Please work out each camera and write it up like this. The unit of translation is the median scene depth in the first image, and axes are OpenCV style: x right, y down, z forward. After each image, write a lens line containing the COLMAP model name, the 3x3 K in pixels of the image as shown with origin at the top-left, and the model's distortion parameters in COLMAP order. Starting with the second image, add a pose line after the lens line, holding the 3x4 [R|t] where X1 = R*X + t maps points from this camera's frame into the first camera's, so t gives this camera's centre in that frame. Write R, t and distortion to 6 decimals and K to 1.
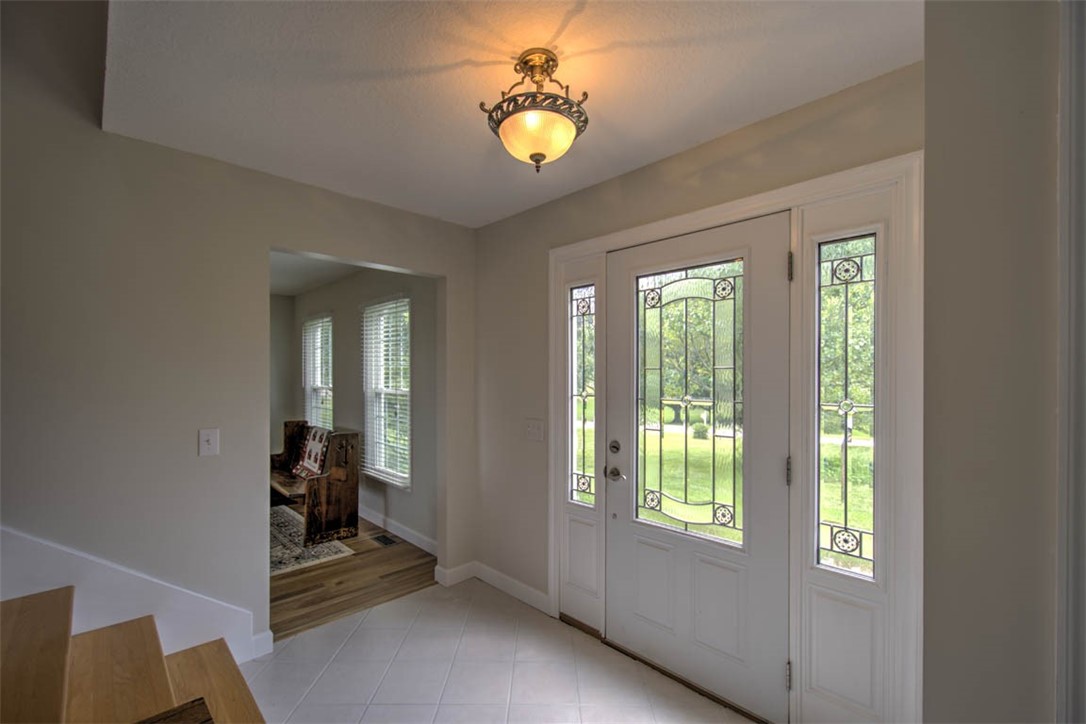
lens RADIAL K [[460.6, 0, 536.4], [0, 460.6, 370.1], [0, 0, 1]] dist [0.001499, -0.000636]
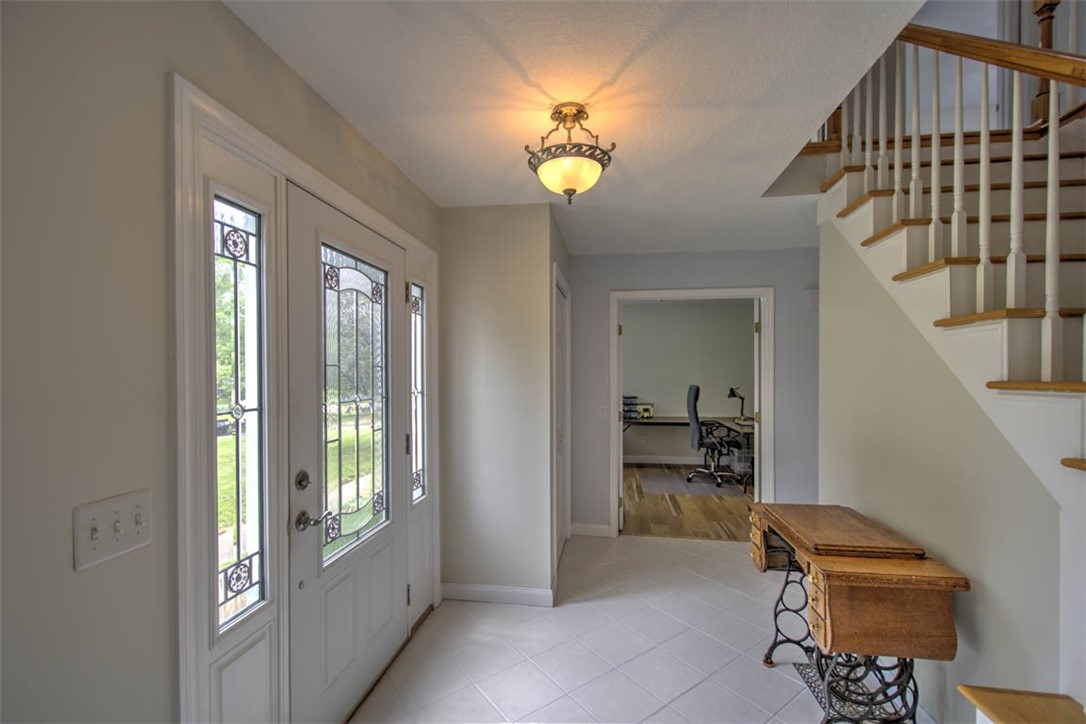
lens RADIAL K [[460.6, 0, 540.5], [0, 460.6, 371.4], [0, 0, 1]] dist [0.001499, -0.000636]
pose [[-0.603956, 0.006559, 0.796990, -0.616760], [-0.000256, 0.999964, -0.008423, 0.015017], [-0.797017, -0.005291, -0.603933, 1.215350]]
